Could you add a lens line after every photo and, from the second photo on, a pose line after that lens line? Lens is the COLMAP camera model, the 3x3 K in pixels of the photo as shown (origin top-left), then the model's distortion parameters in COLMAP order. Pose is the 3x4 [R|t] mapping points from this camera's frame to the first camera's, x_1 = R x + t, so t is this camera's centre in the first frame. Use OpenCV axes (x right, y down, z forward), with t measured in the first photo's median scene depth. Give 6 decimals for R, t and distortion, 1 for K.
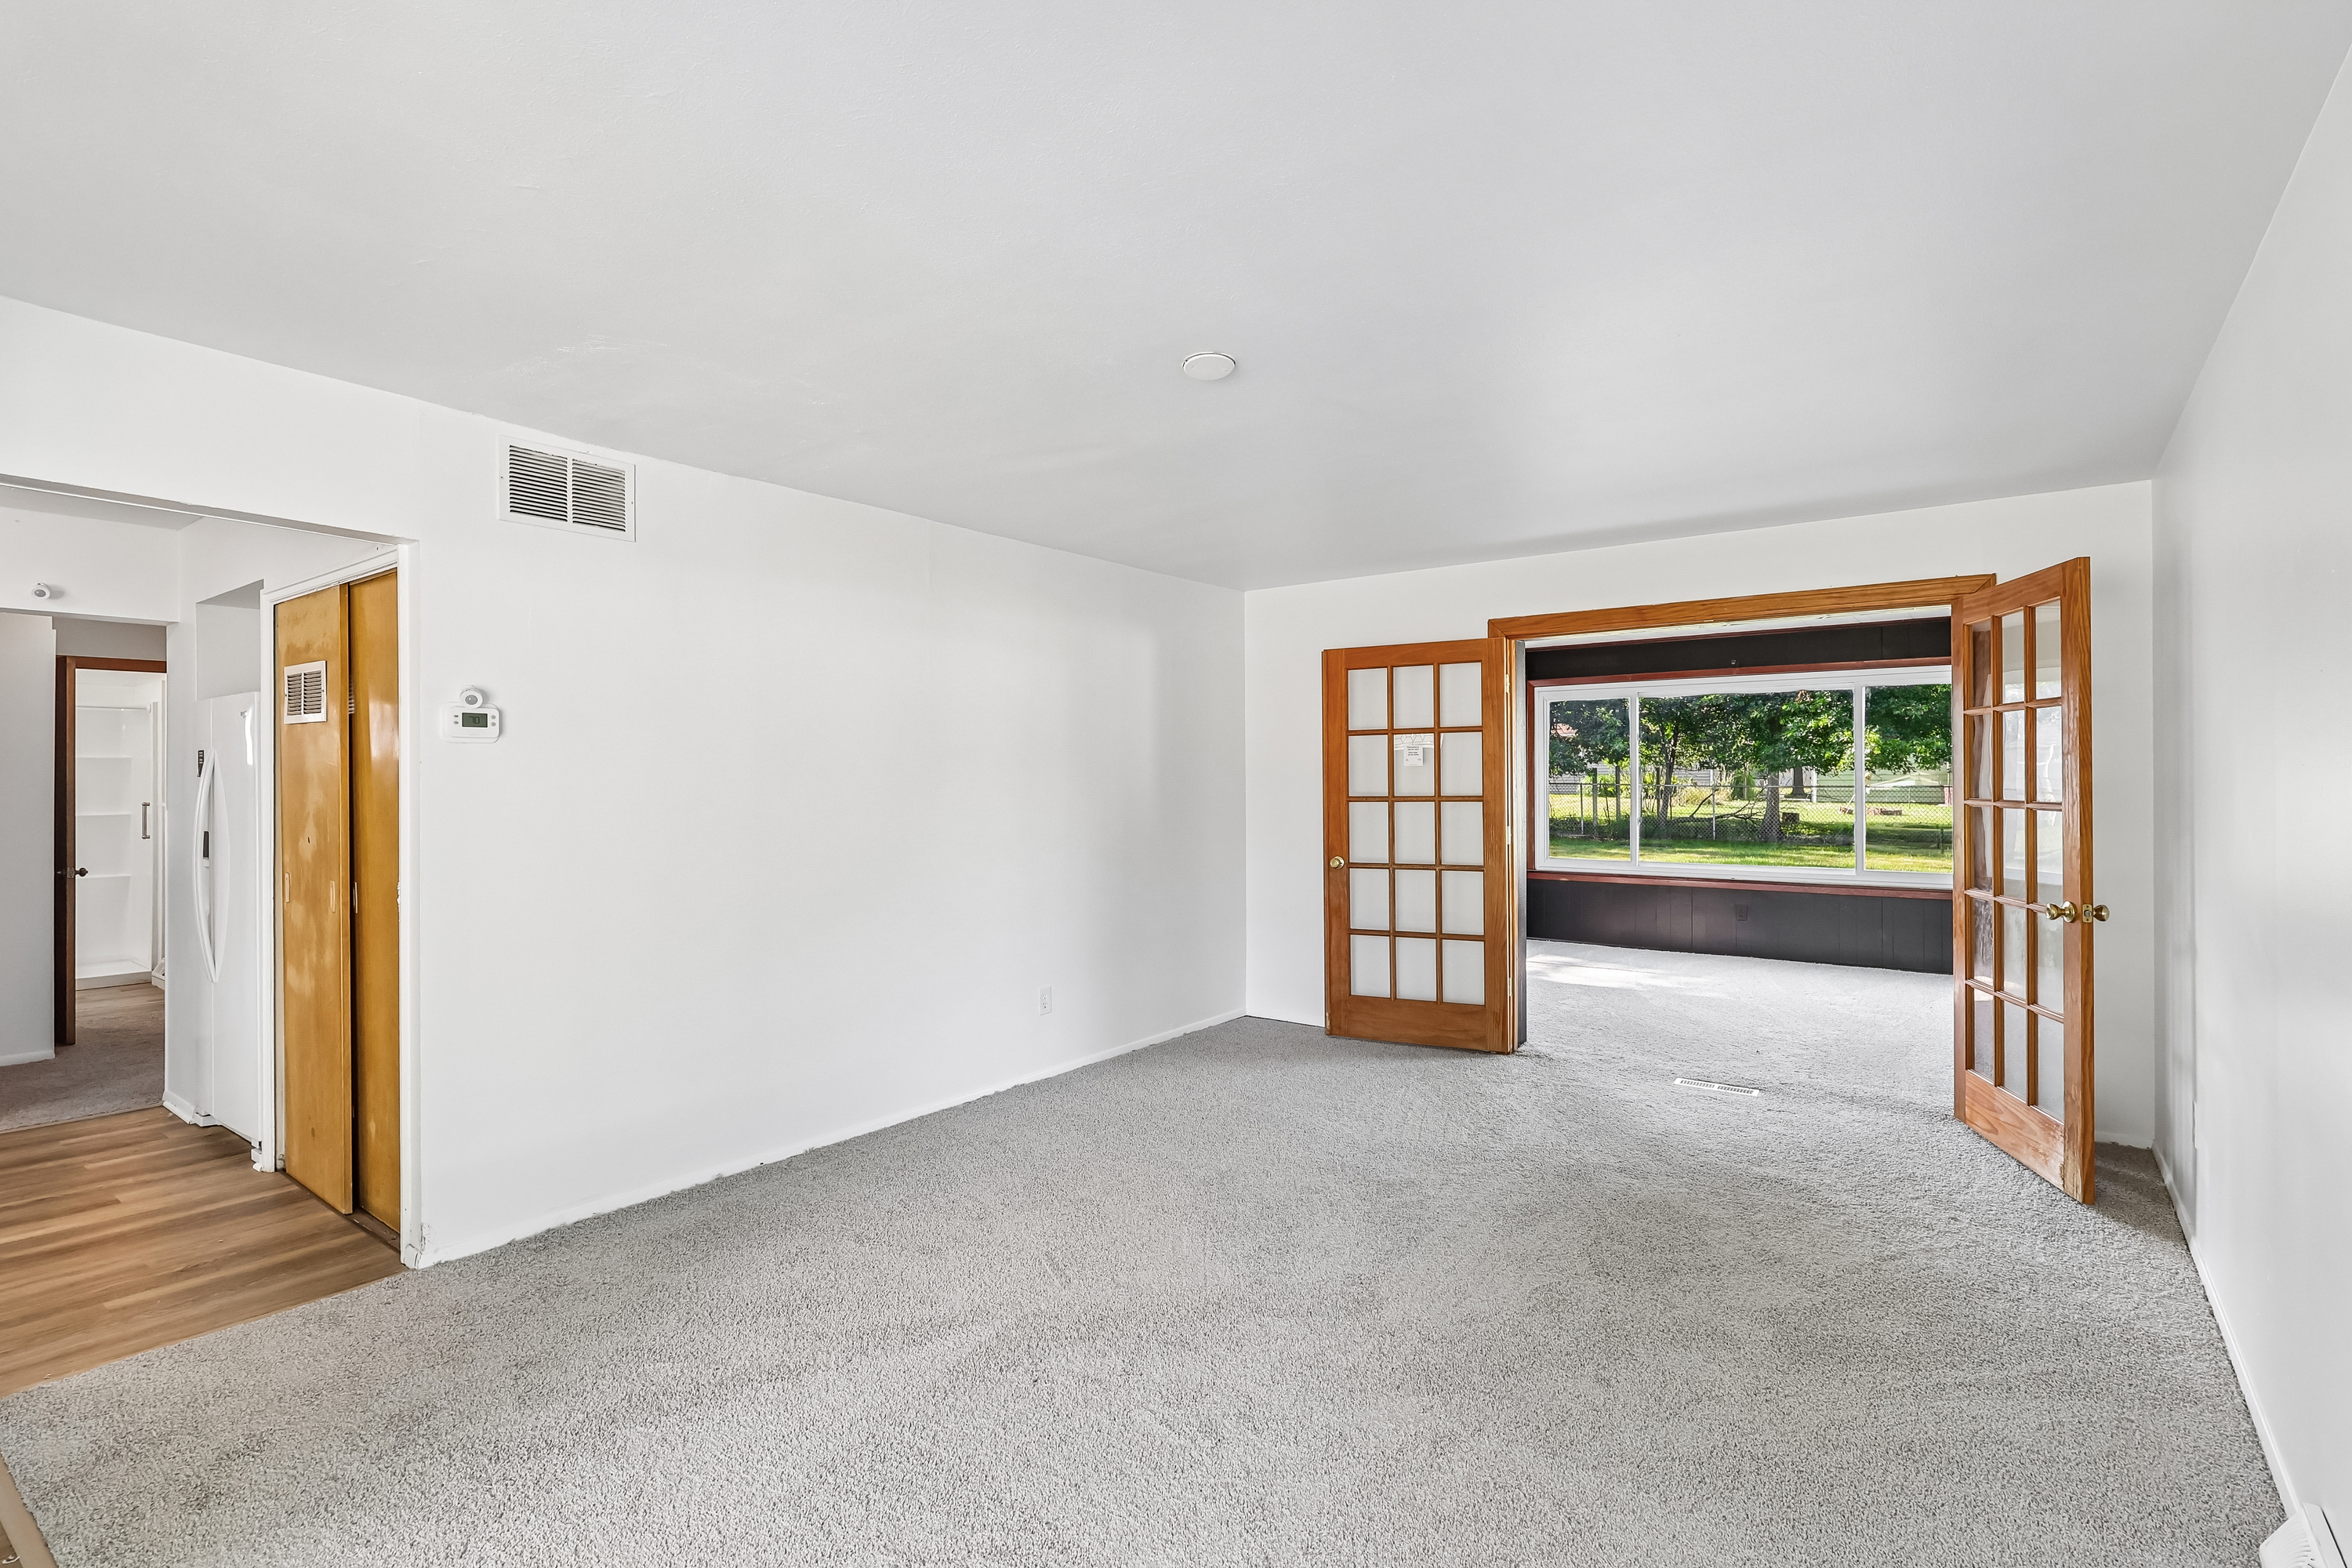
lens RADIAL K [[1113.8, 0, 1174.8], [0, 1113.8, 781.0], [0, 0, 1]] dist [0.000442, -0.000375]
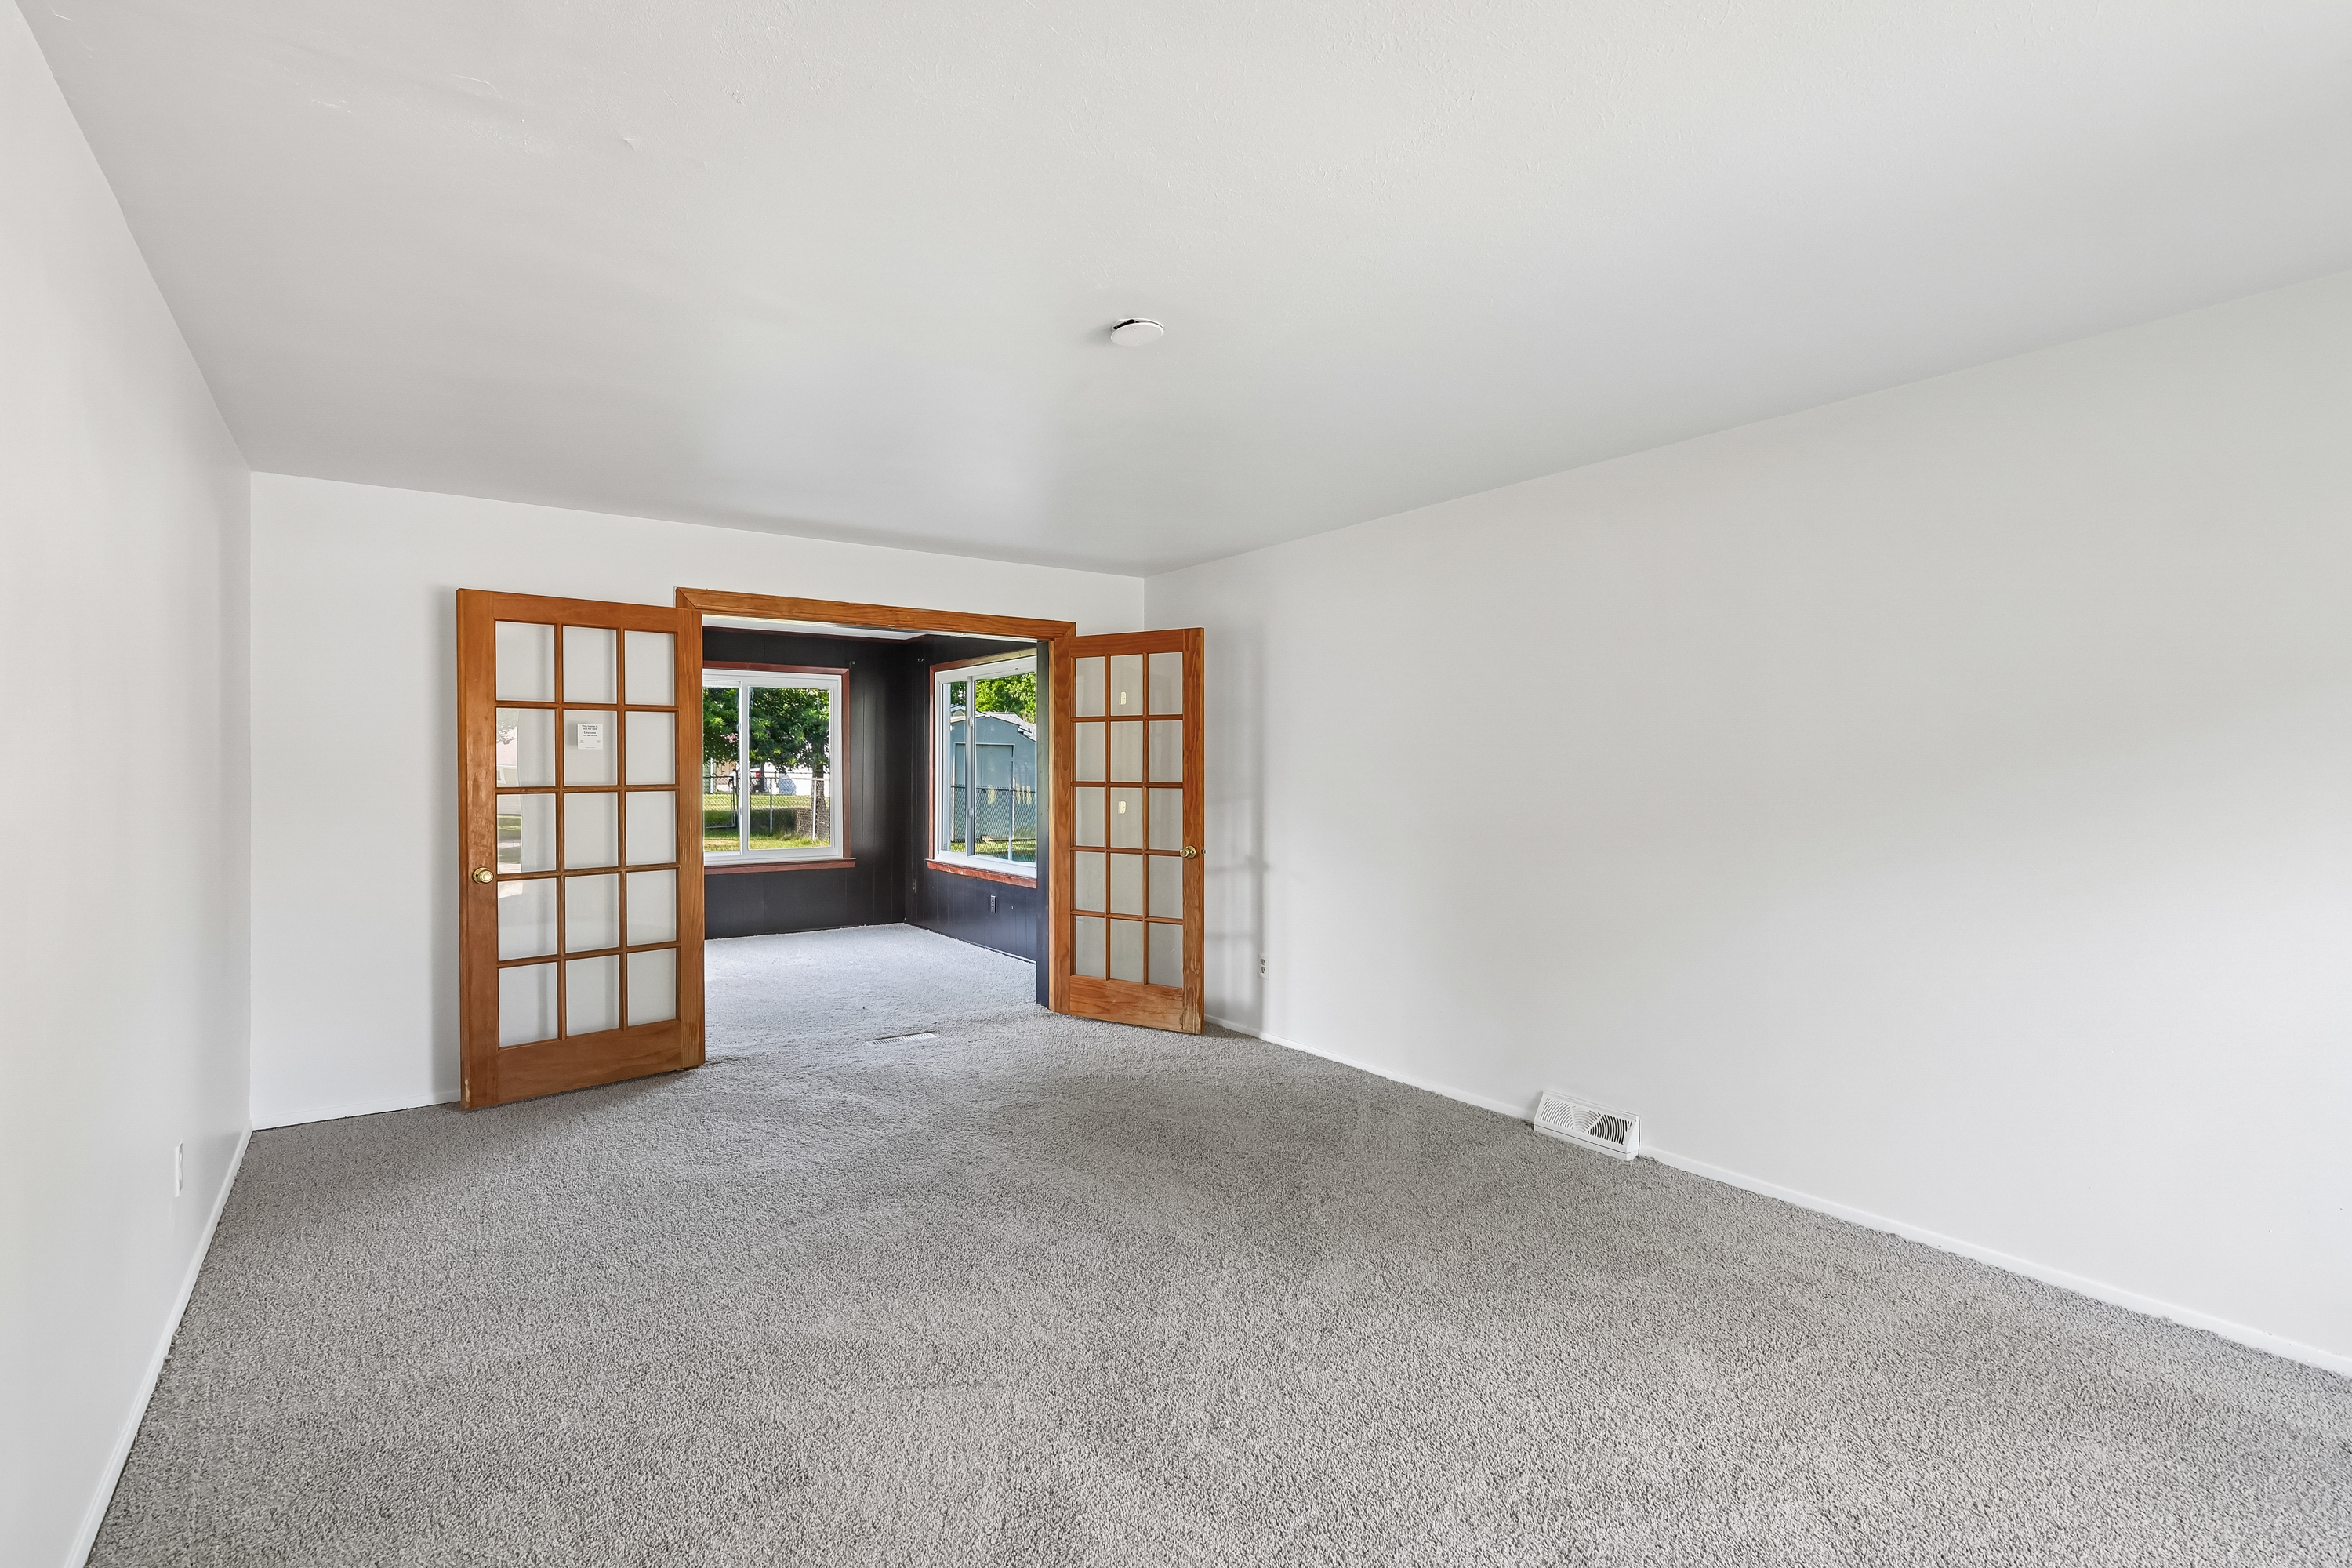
lens RADIAL K [[1113.8, 0, 1174.7], [0, 1113.8, 789.6], [0, 0, 1]] dist [0.000442, -0.000375]
pose [[0.312099, -0.010959, 0.949986, -0.435770], [-0.001429, 0.999927, 0.012005, 0.005805], [-0.950049, -0.005104, 0.312060, 0.334919]]
